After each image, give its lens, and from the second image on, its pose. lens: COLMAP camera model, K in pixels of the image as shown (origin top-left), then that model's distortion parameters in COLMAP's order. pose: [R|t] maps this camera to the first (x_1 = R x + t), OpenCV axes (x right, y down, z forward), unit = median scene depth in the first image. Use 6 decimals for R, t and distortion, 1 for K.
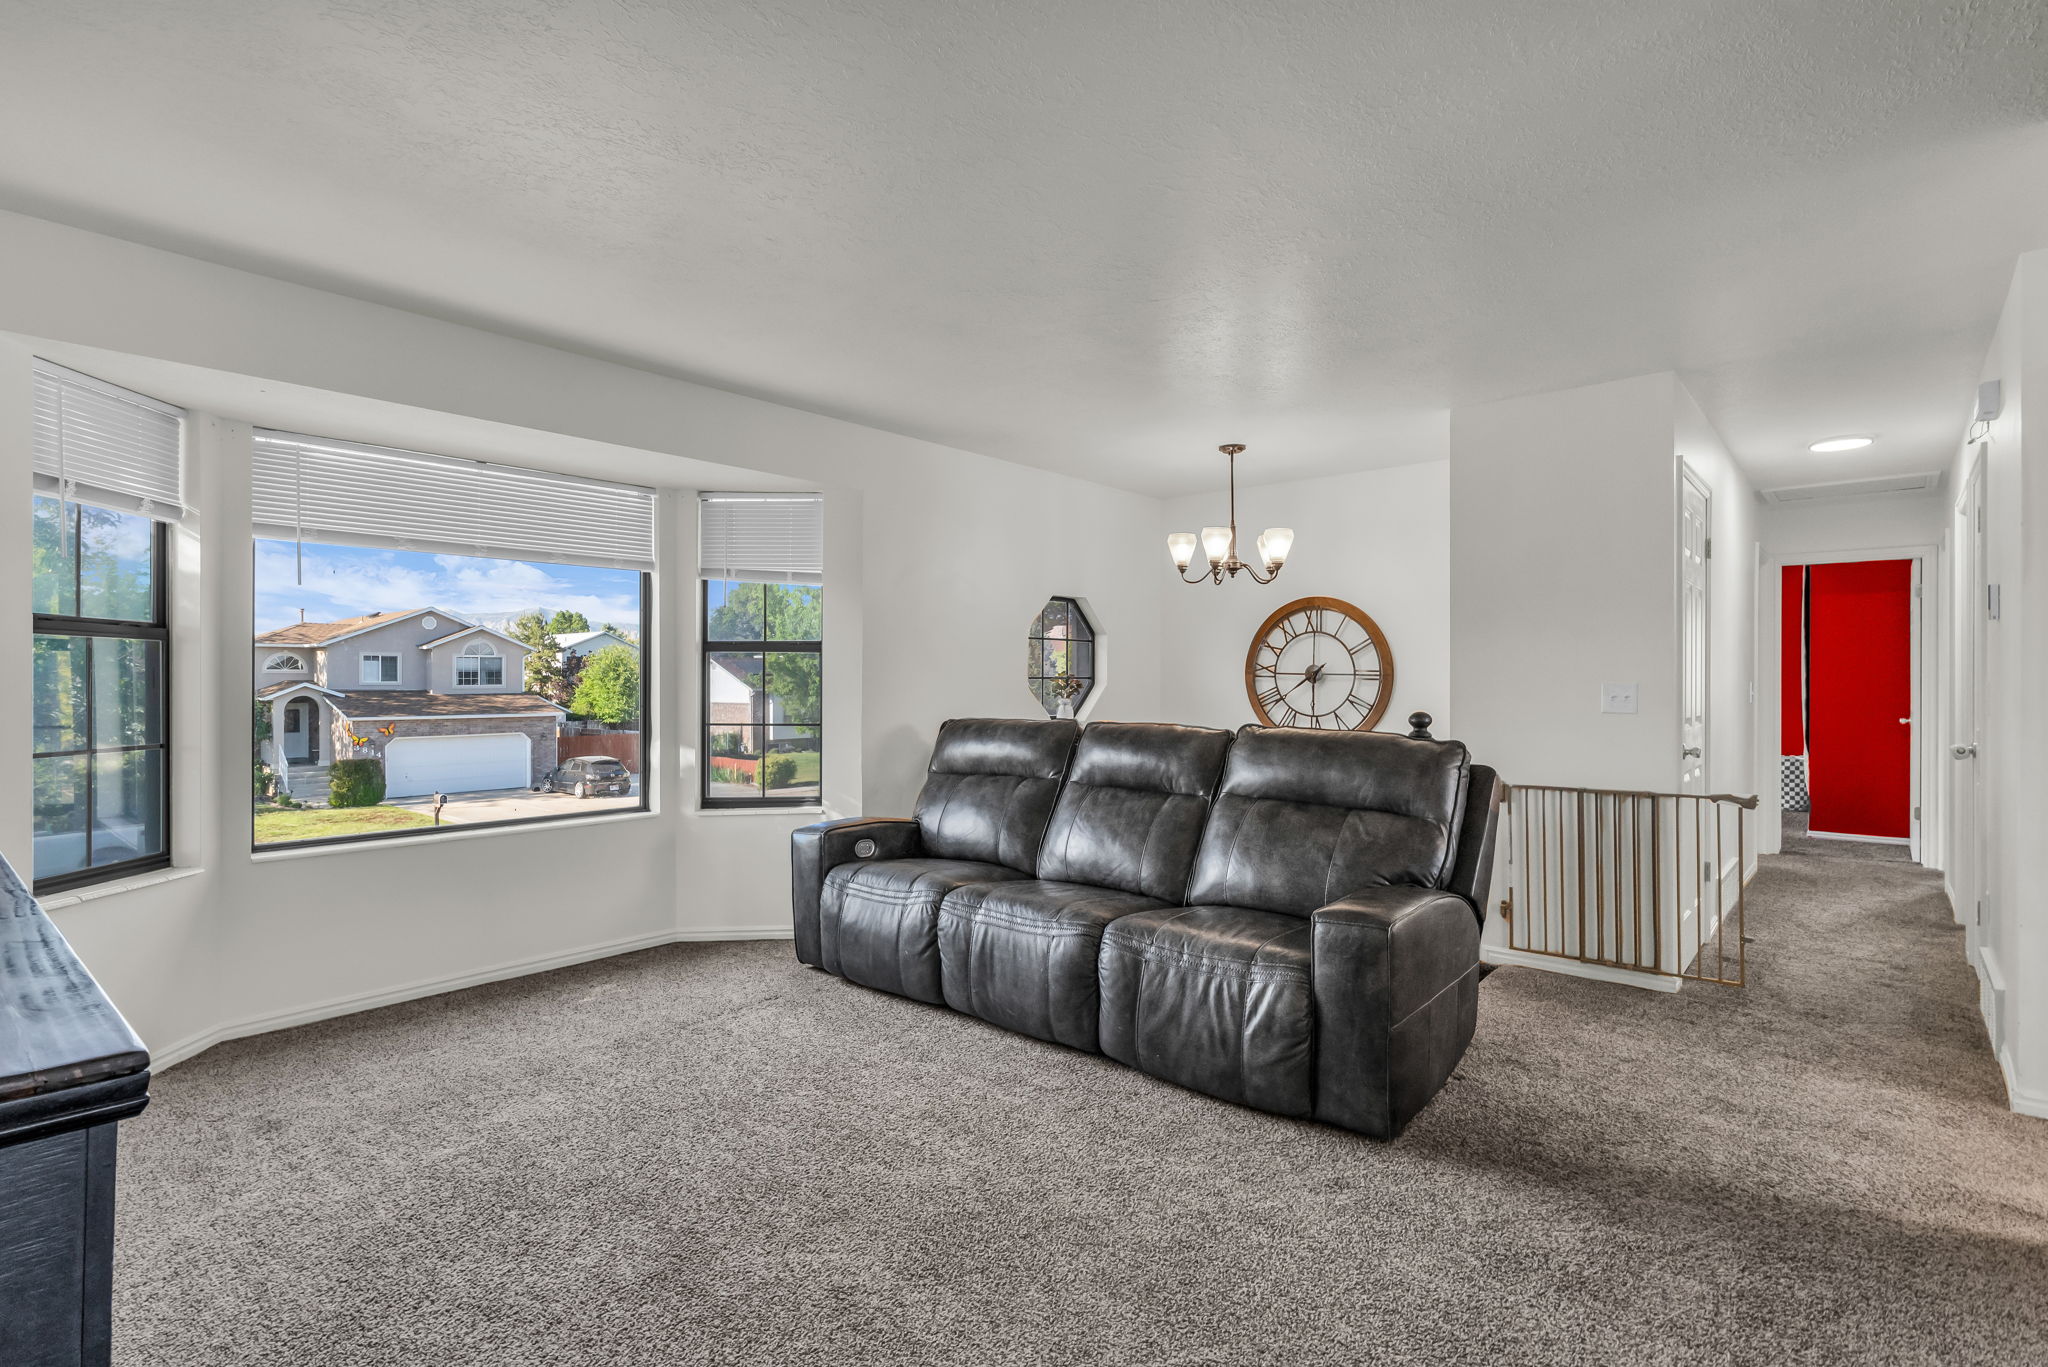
lens RADIAL K [[987.2, 0, 1084.4], [0, 987.2, 684.7], [0, 0, 1]] dist [0.000120, 0.000653]
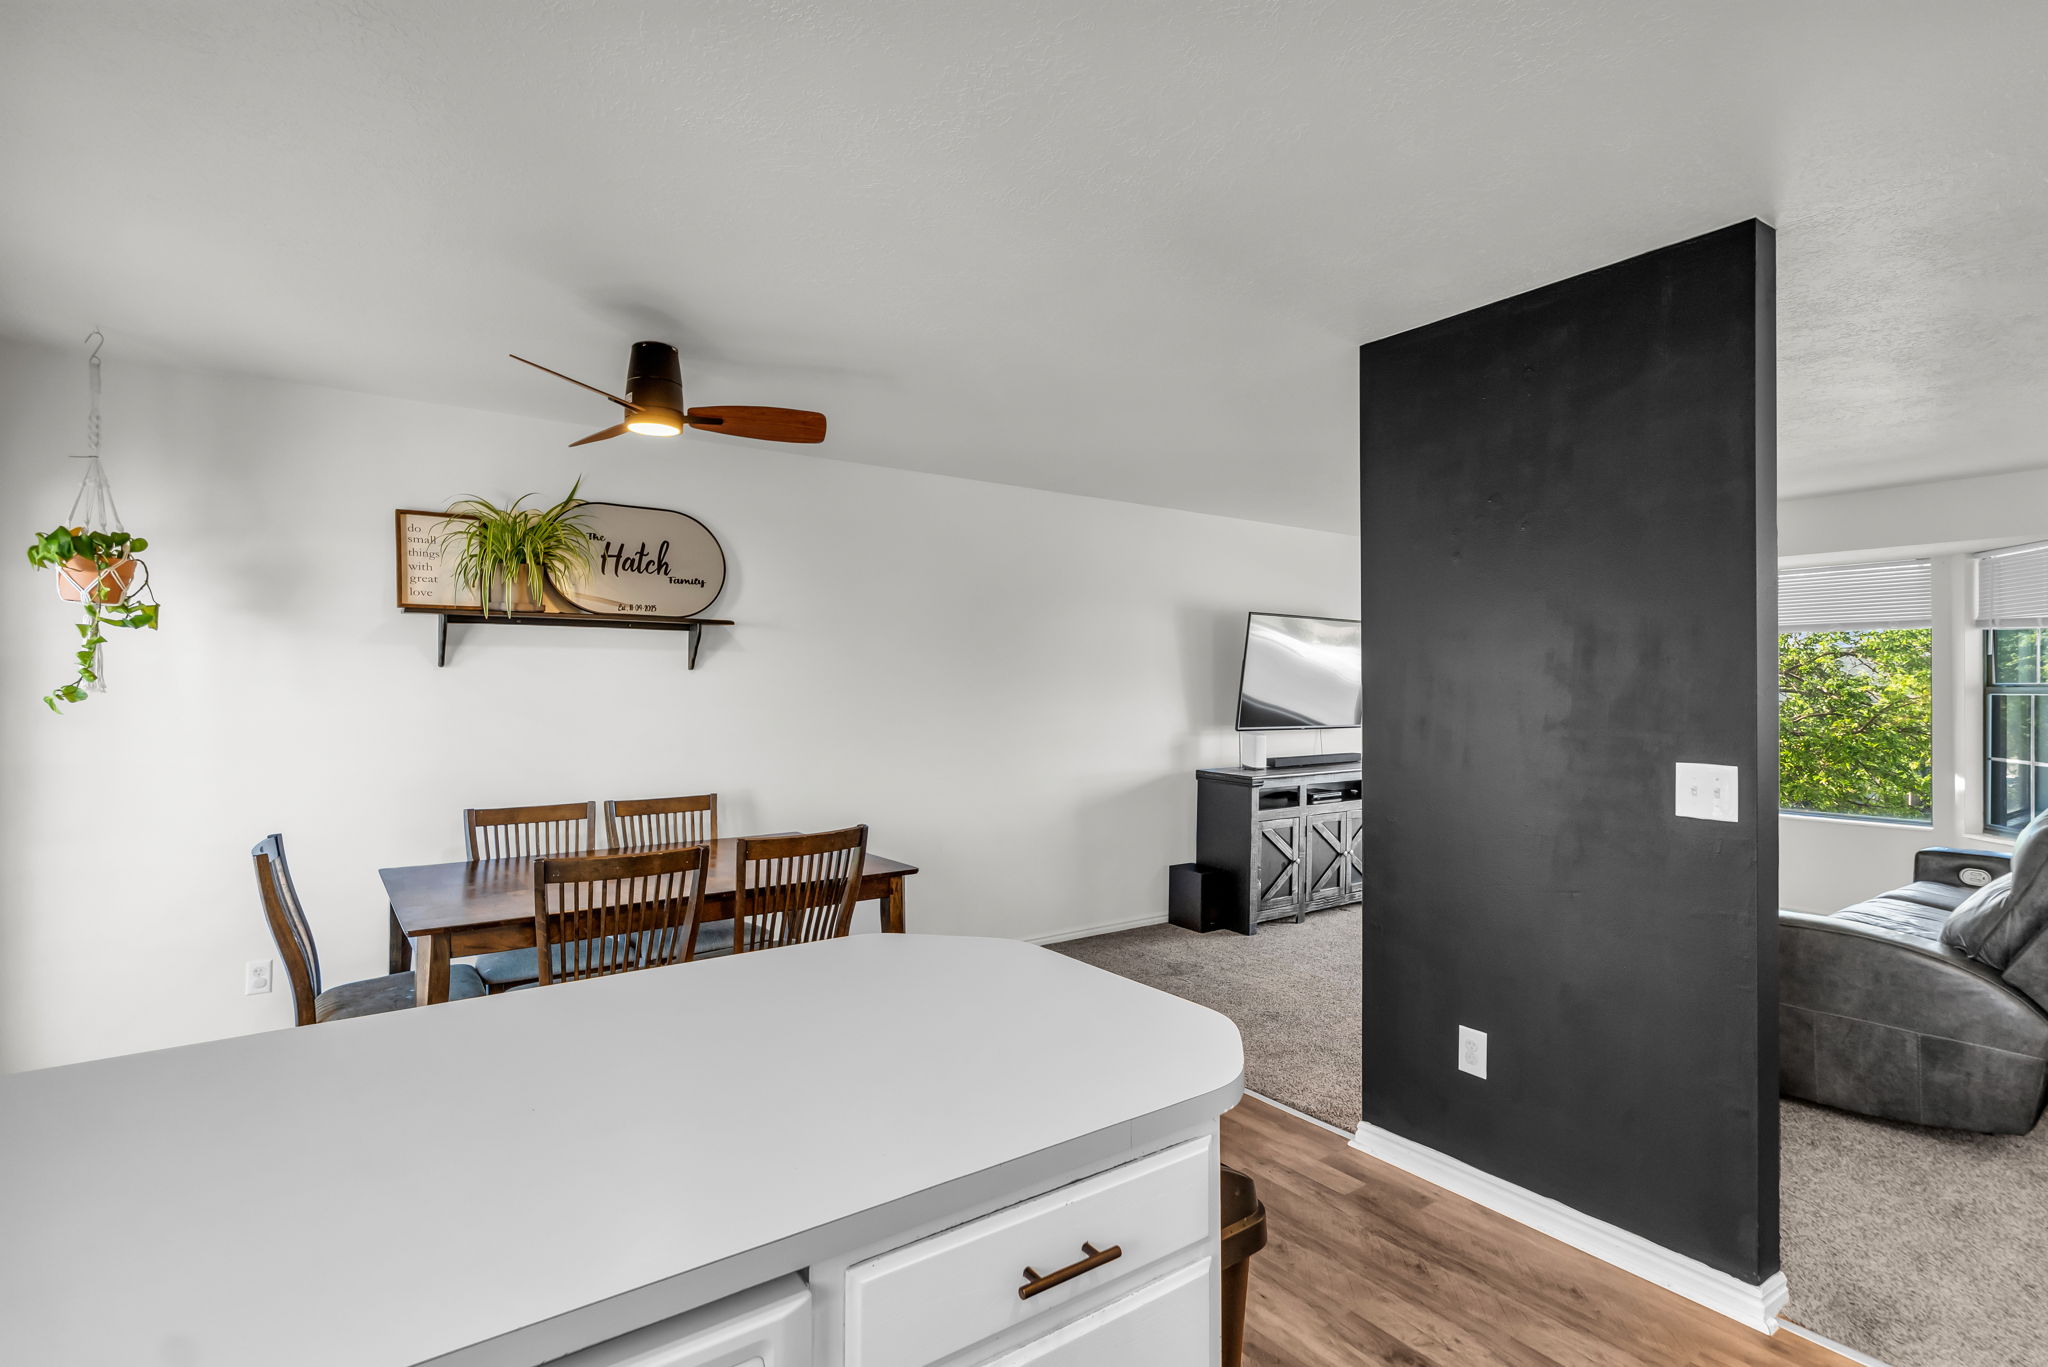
lens RADIAL K [[987.2, 0, 973.3], [0, 987.2, 676.2], [0, 0, 1]] dist [0.000120, 0.000653]
pose [[-0.301907, -0.010372, -0.953281, 1.078548], [-0.005401, 0.999943, -0.009169, -0.037855], [0.953322, 0.002381, -0.301945, 0.253509]]
